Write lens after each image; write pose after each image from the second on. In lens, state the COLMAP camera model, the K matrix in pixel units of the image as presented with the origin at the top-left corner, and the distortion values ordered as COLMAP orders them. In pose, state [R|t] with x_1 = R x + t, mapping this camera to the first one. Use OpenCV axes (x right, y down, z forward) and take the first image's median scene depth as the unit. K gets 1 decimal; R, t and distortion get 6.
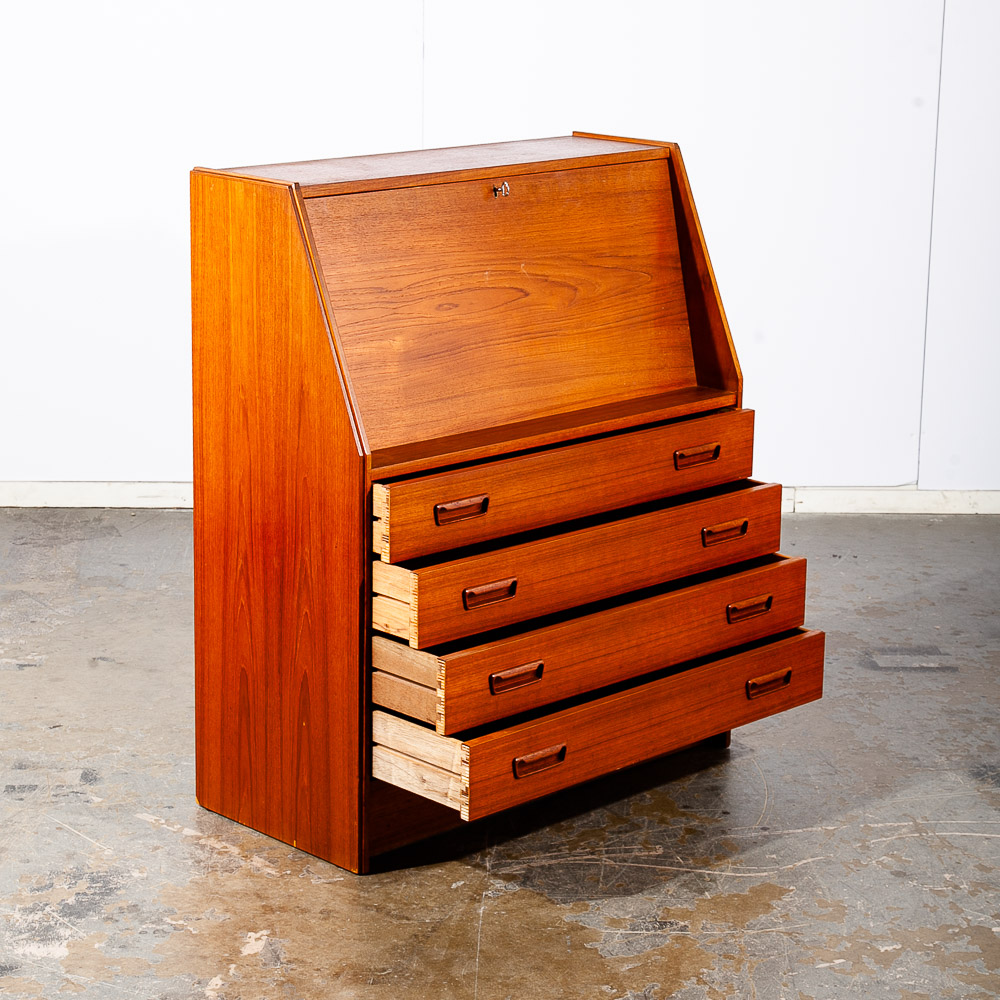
lens RADIAL K [[2571.1, 0, 459.6], [0, 2571.1, 388.0], [0, 0, 1]] dist [0.079057, 0.804727]
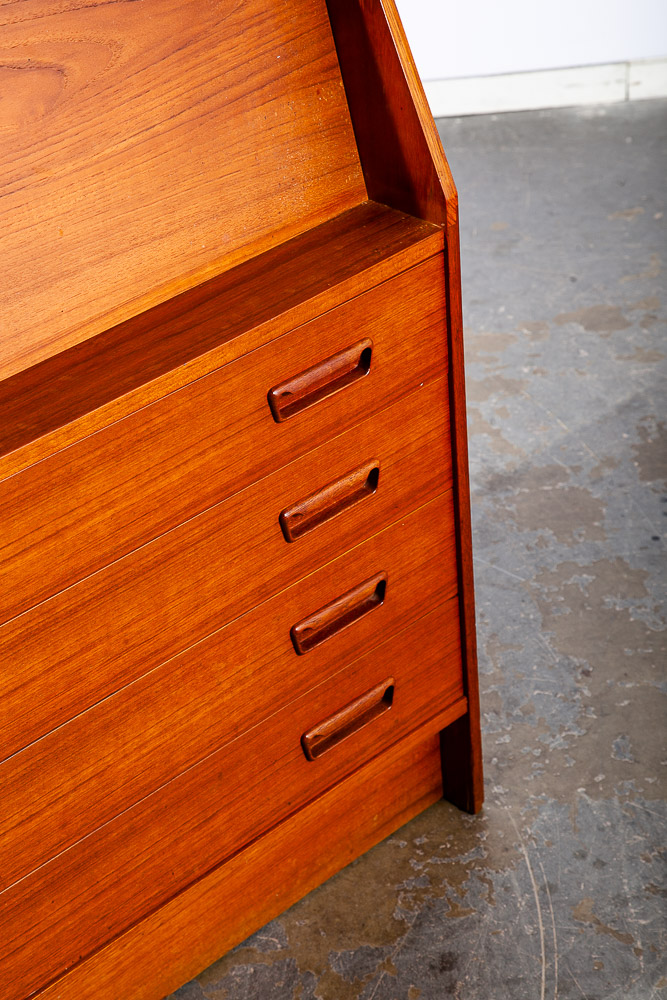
lens RADIAL K [[2271.3, 0, 333.5], [0, 2271.3, 500.0], [0, 0, 1]] dist [0.398027, -0.426590]
pose [[0.996524, -0.073345, -0.039505, 0.108928], [0.082660, 0.929562, 0.359281, -0.115973], [0.010370, -0.361297, 0.932393, 0.631584]]
